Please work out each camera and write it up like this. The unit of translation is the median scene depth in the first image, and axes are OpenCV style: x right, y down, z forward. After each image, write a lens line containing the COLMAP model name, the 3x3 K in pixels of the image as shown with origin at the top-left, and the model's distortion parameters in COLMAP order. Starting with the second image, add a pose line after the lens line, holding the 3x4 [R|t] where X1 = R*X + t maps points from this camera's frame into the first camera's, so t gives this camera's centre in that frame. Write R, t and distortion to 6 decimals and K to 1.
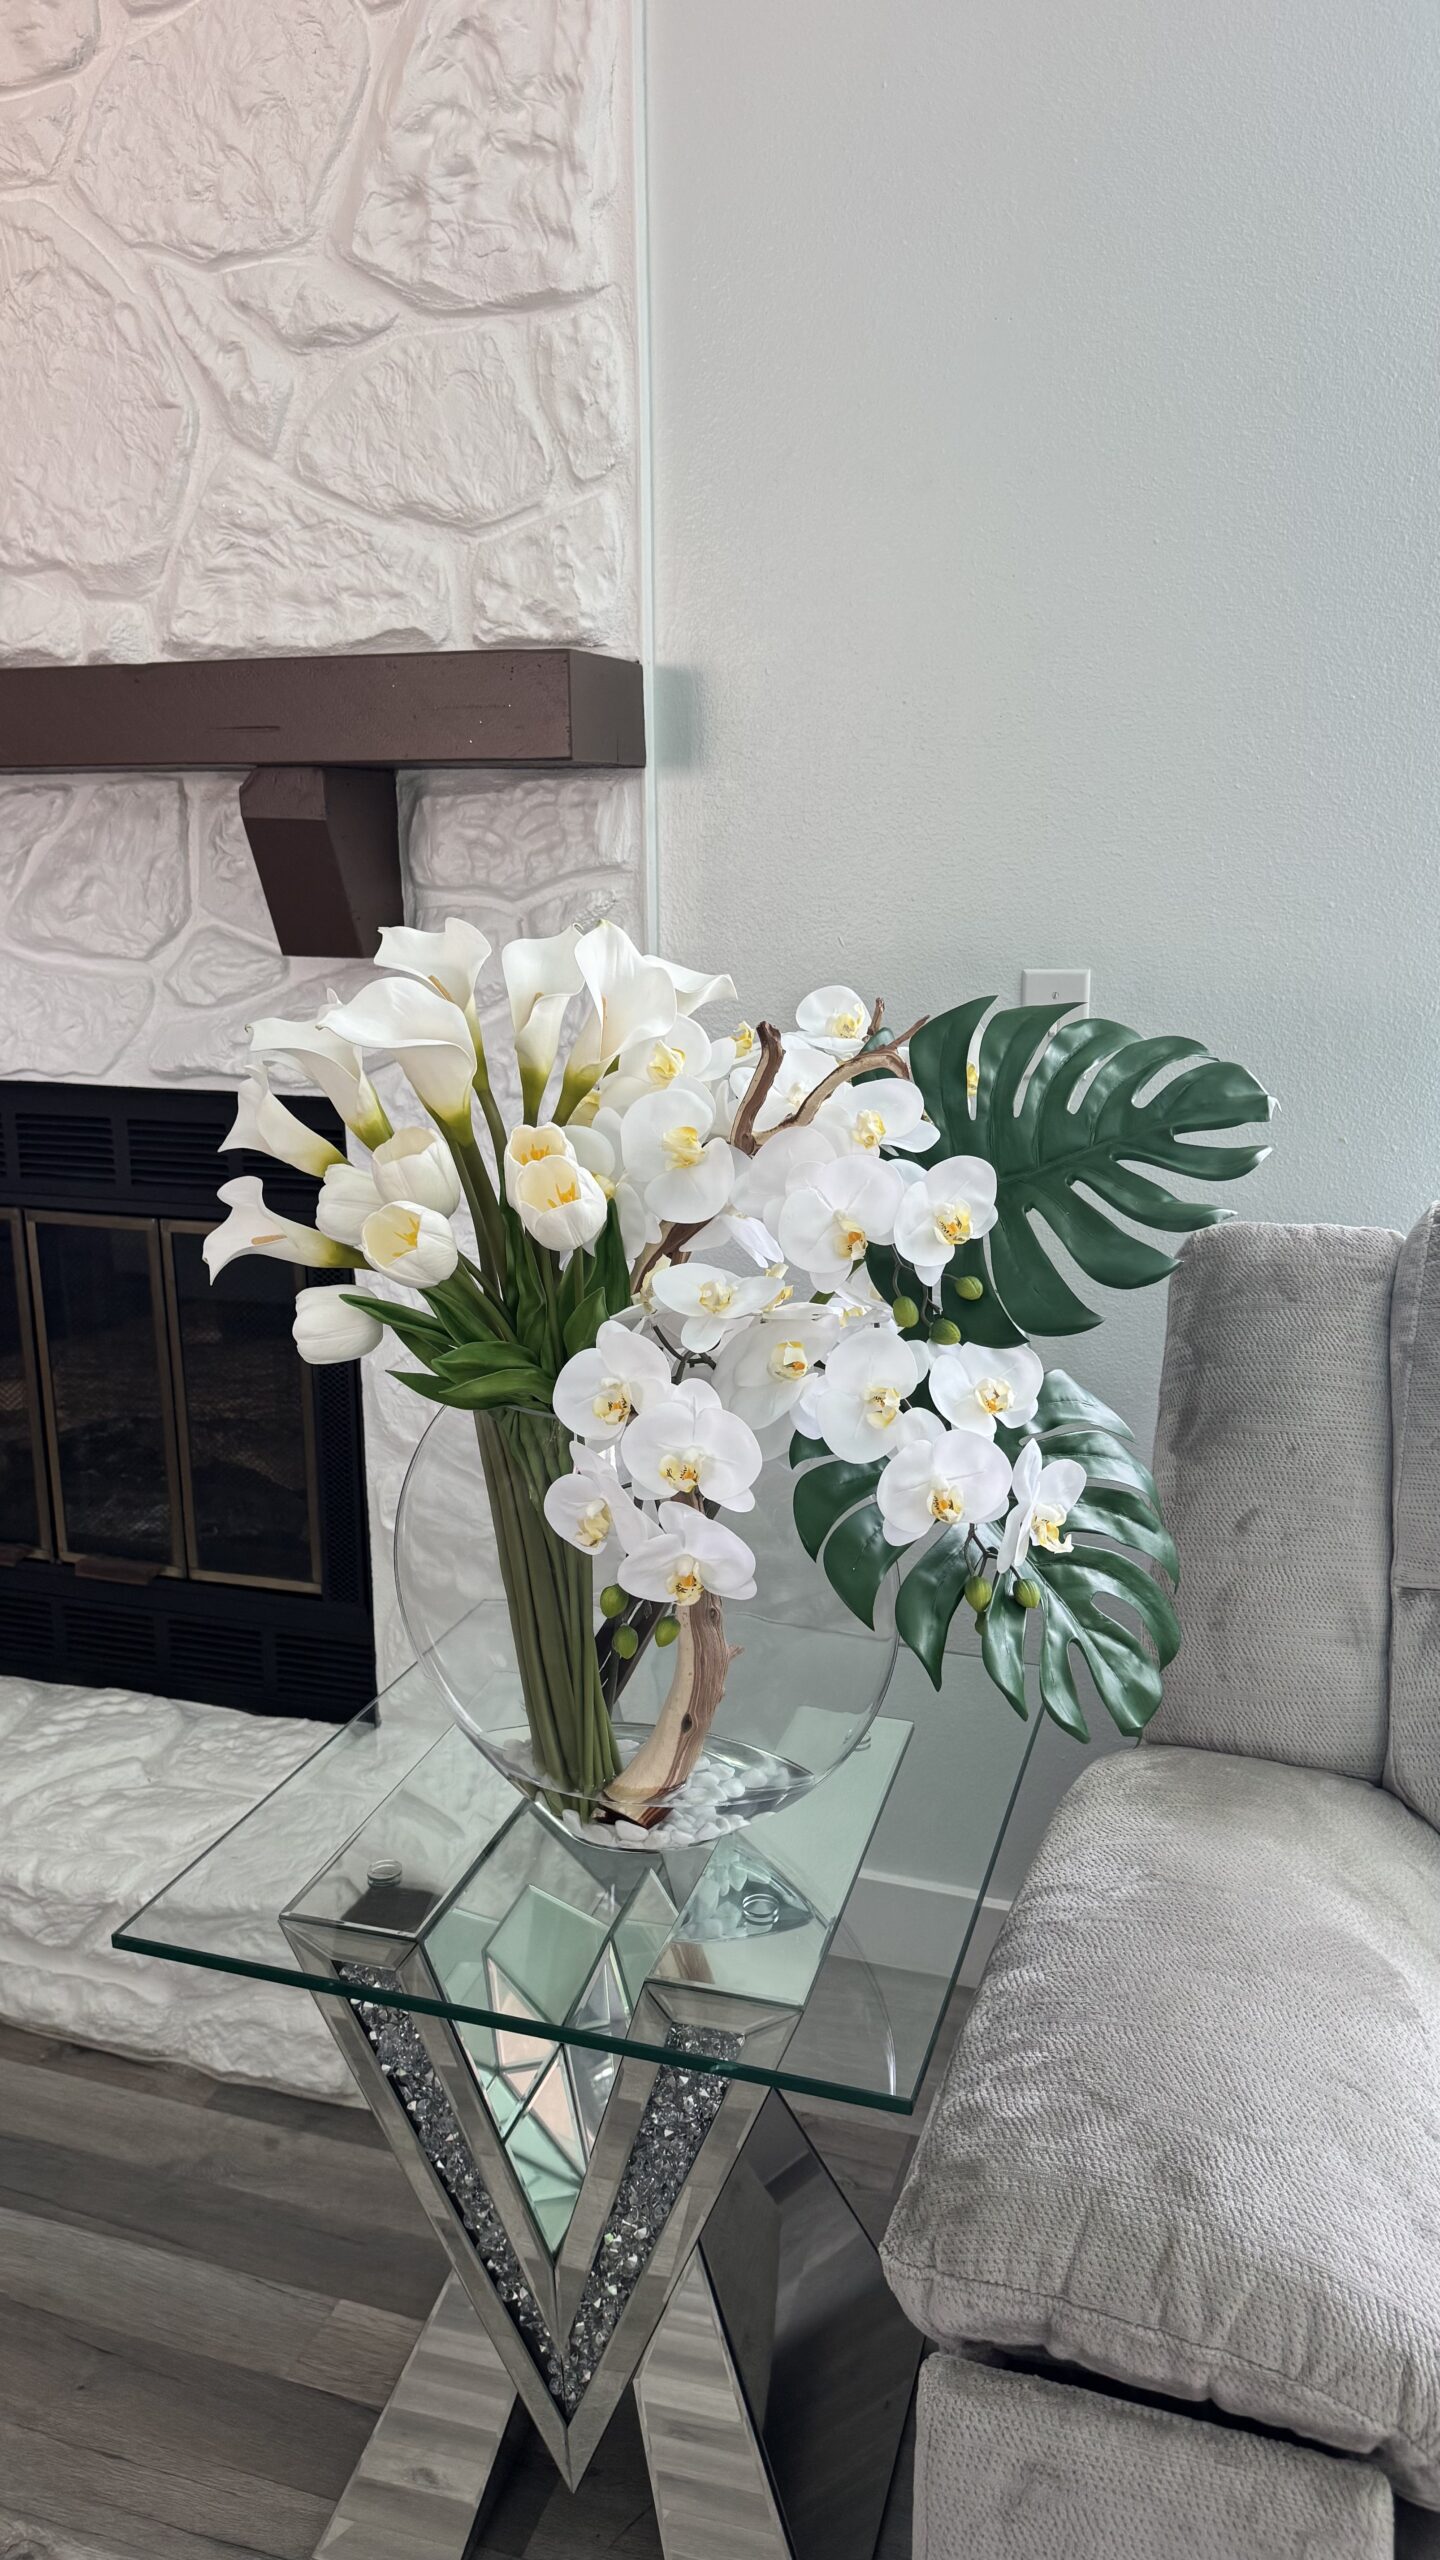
lens RADIAL K [[1877.8, 0, 725.3], [0, 1877.8, 1293.1], [0, 0, 1]] dist [-0.034589, -0.009159]
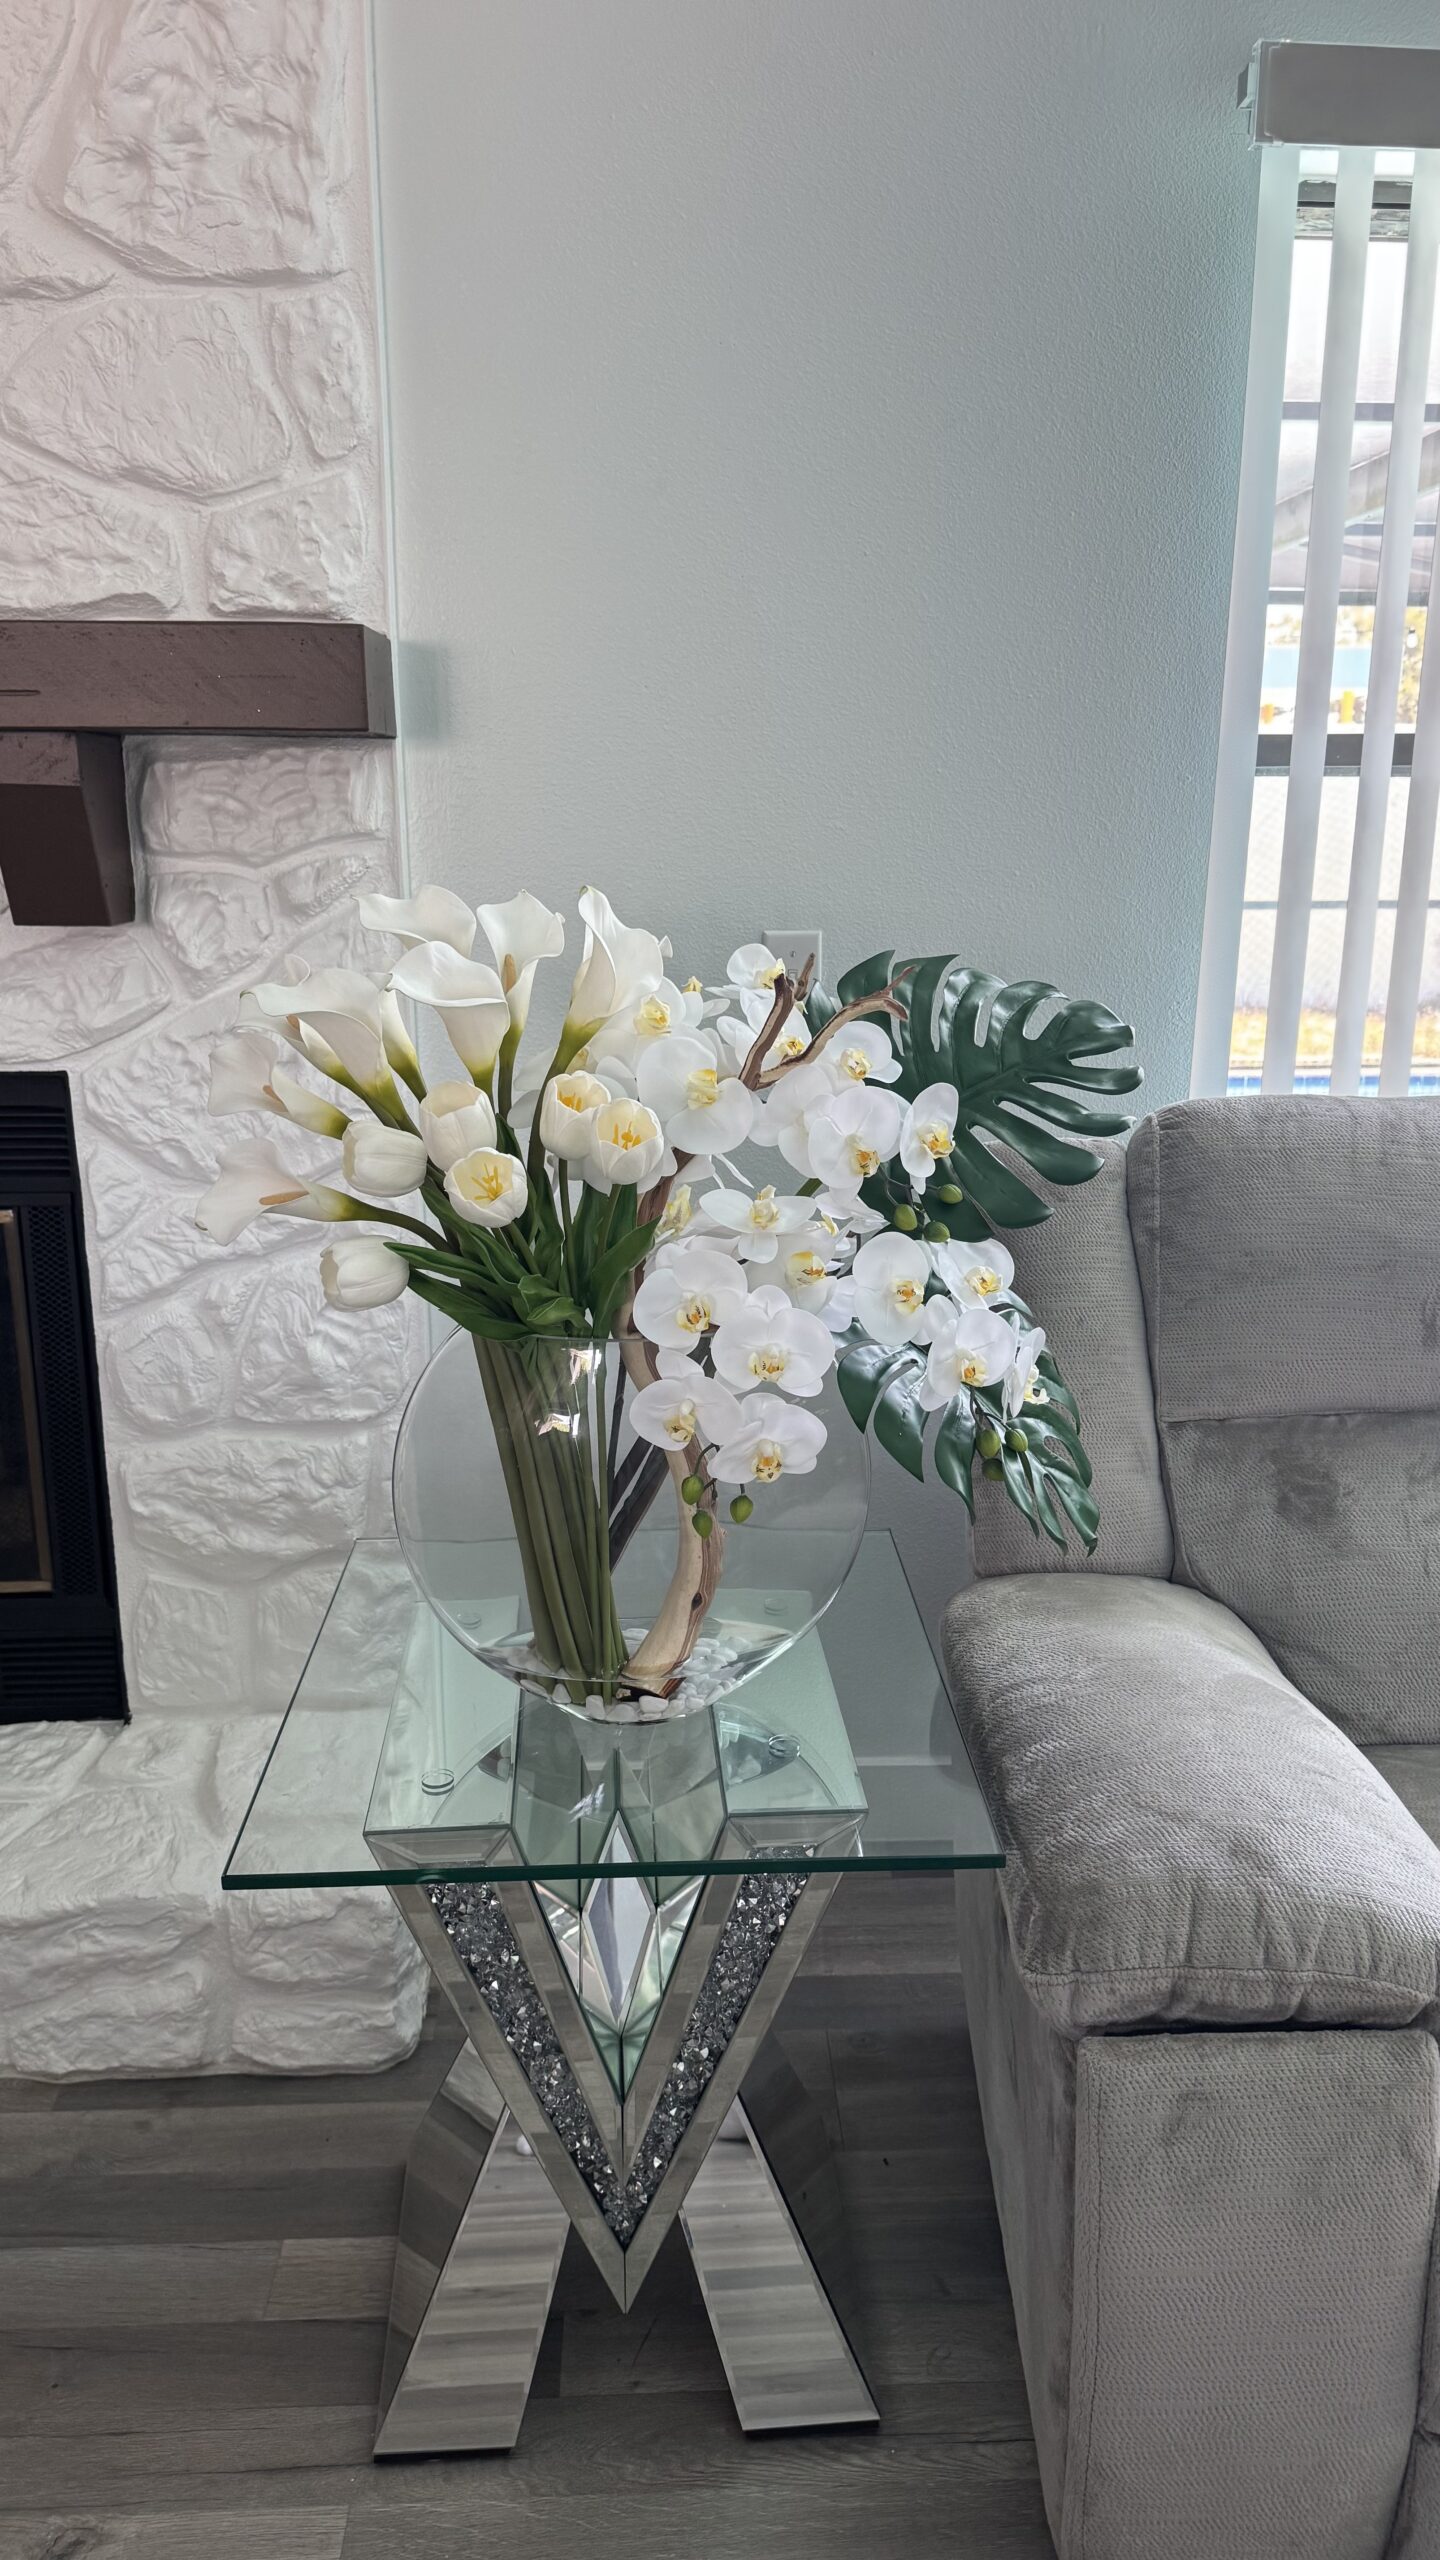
lens RADIAL K [[1879.4, 0, 757.2], [0, 1879.4, 1289.5], [0, 0, 1]] dist [-0.043131, 0.003102]
pose [[0.927926, -0.083457, 0.363303, -0.269837], [0.076113, 0.996502, 0.034510, 0.004683], [-0.364912, -0.004371, 0.931032, -0.046559]]
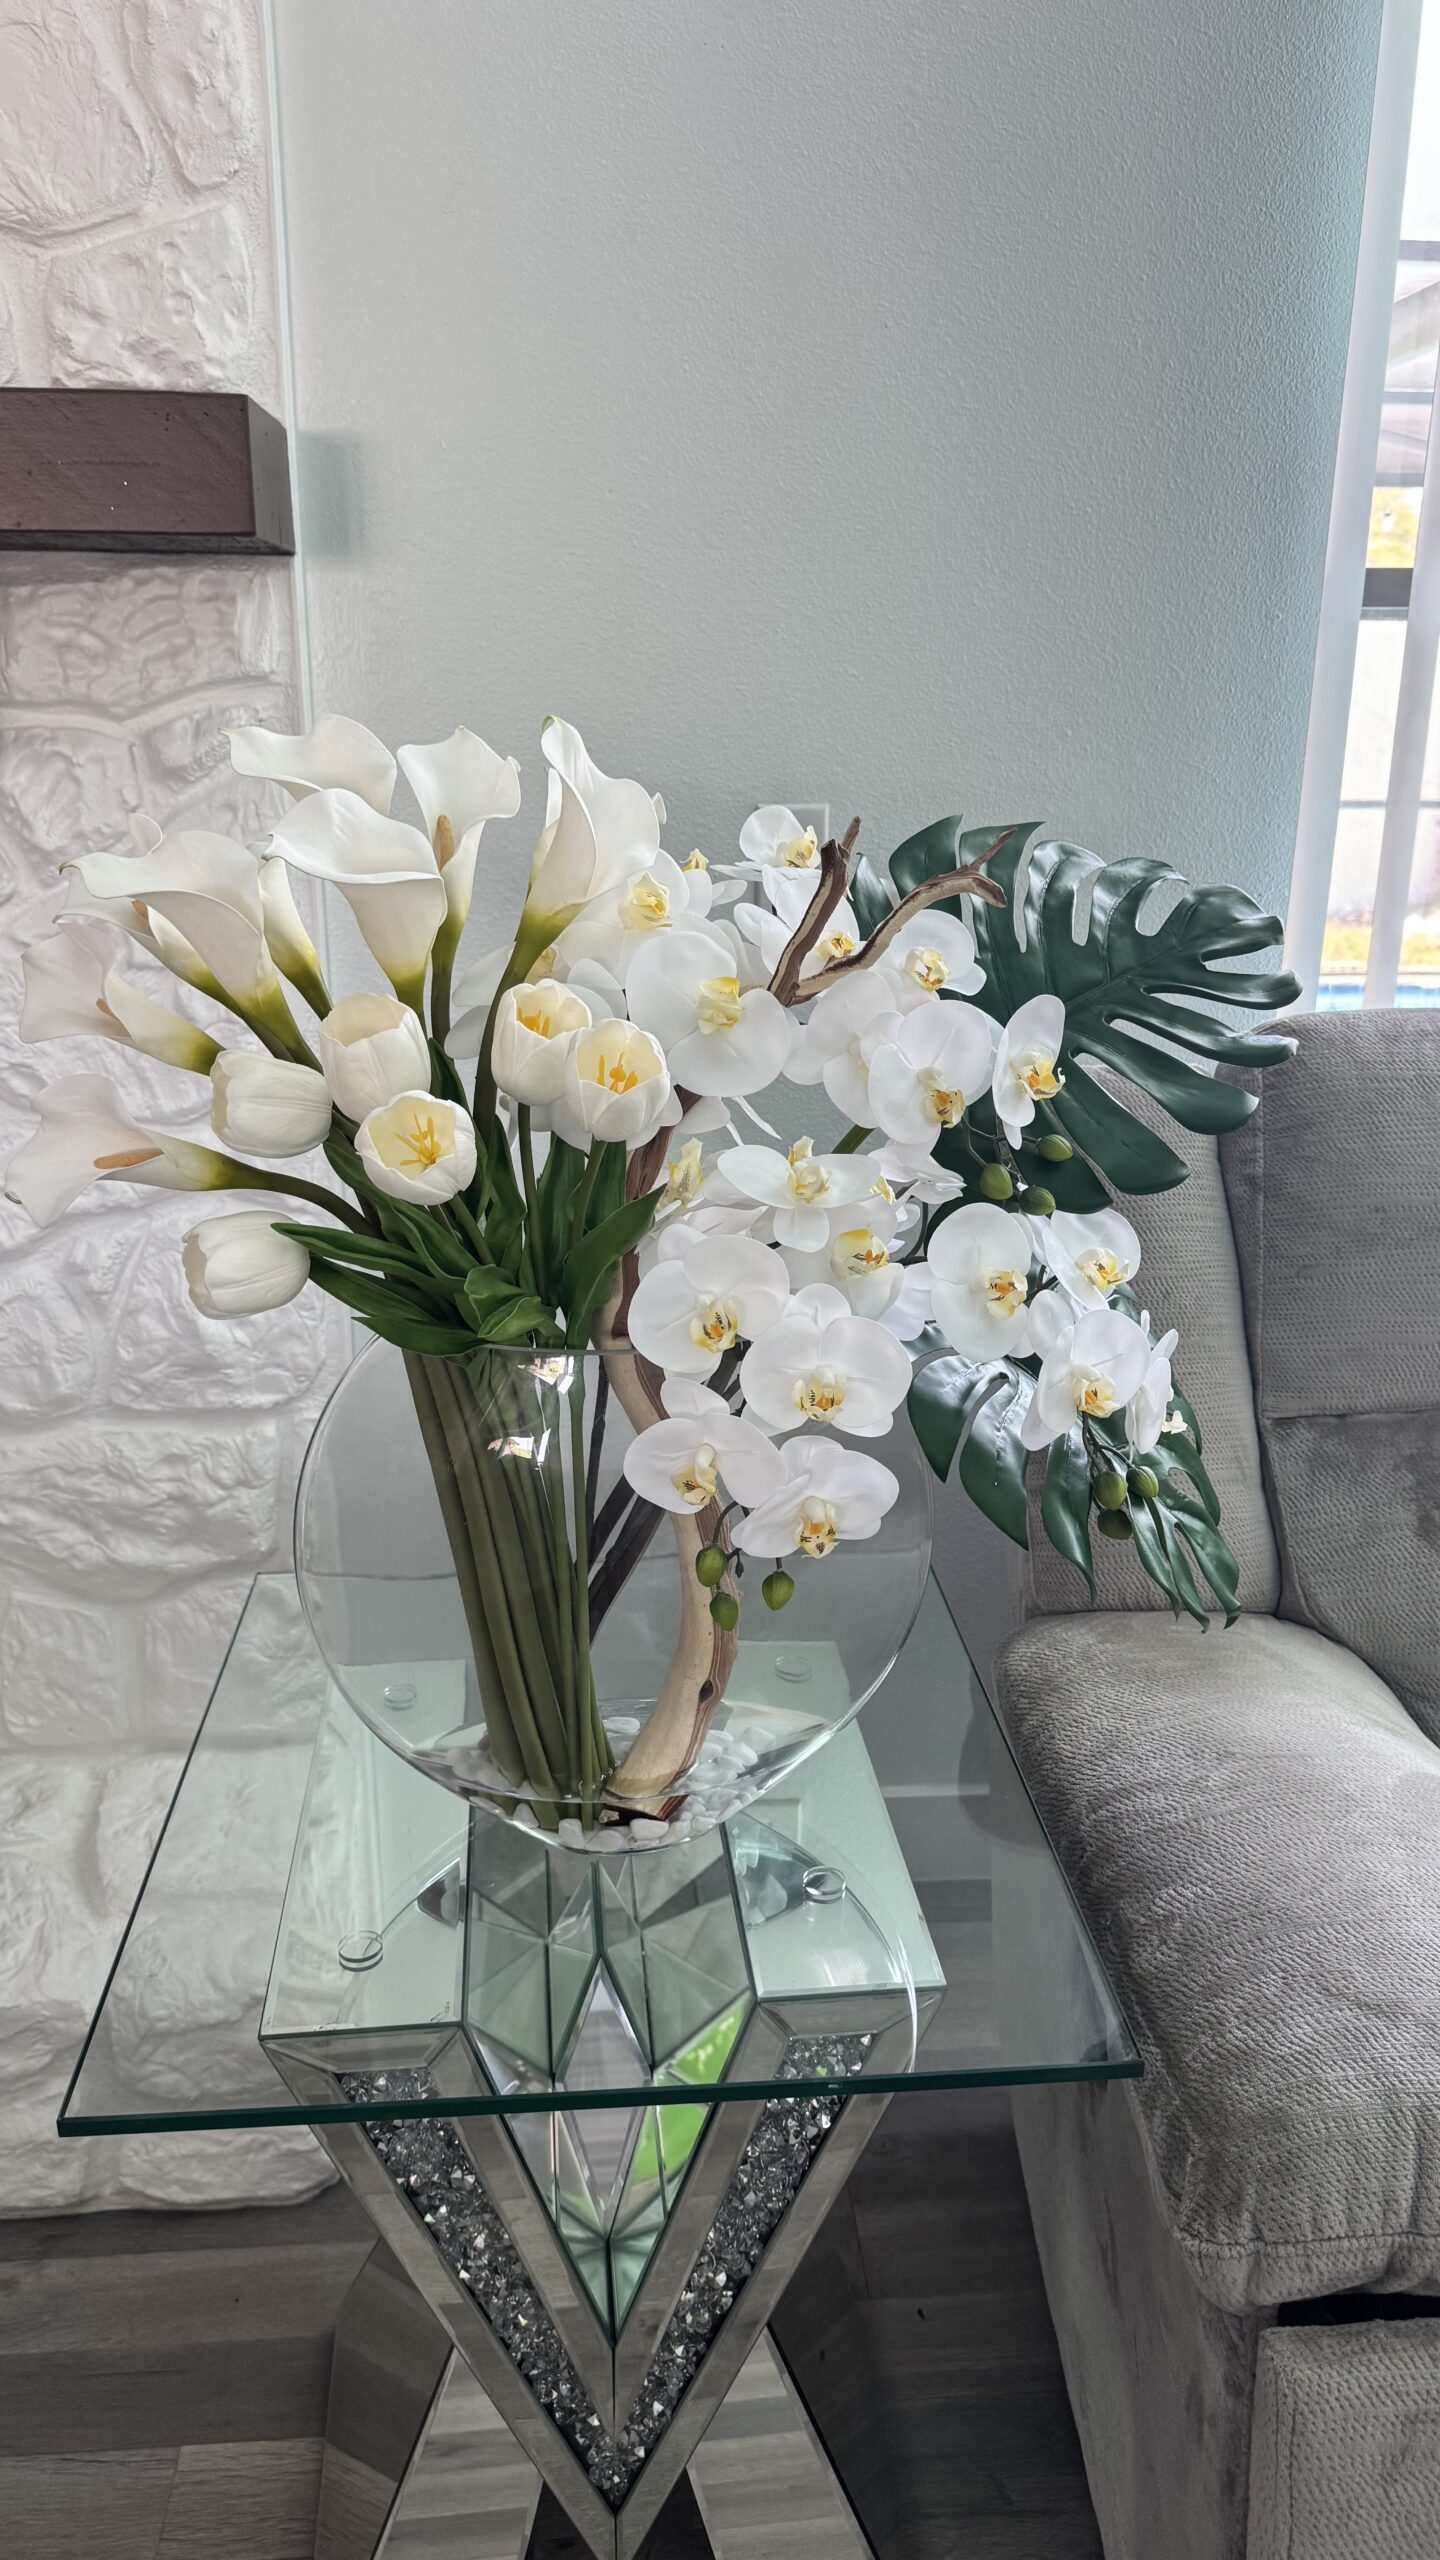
lens RADIAL K [[1879.4, 0, 757.2], [0, 1879.4, 1289.5], [0, 0, 1]] dist [-0.043131, 0.003102]
pose [[0.914193, -0.106818, 0.390949, -0.219323], [0.079366, 0.993149, 0.085767, -0.014656], [-0.397432, -0.047380, 0.916408, 0.158910]]
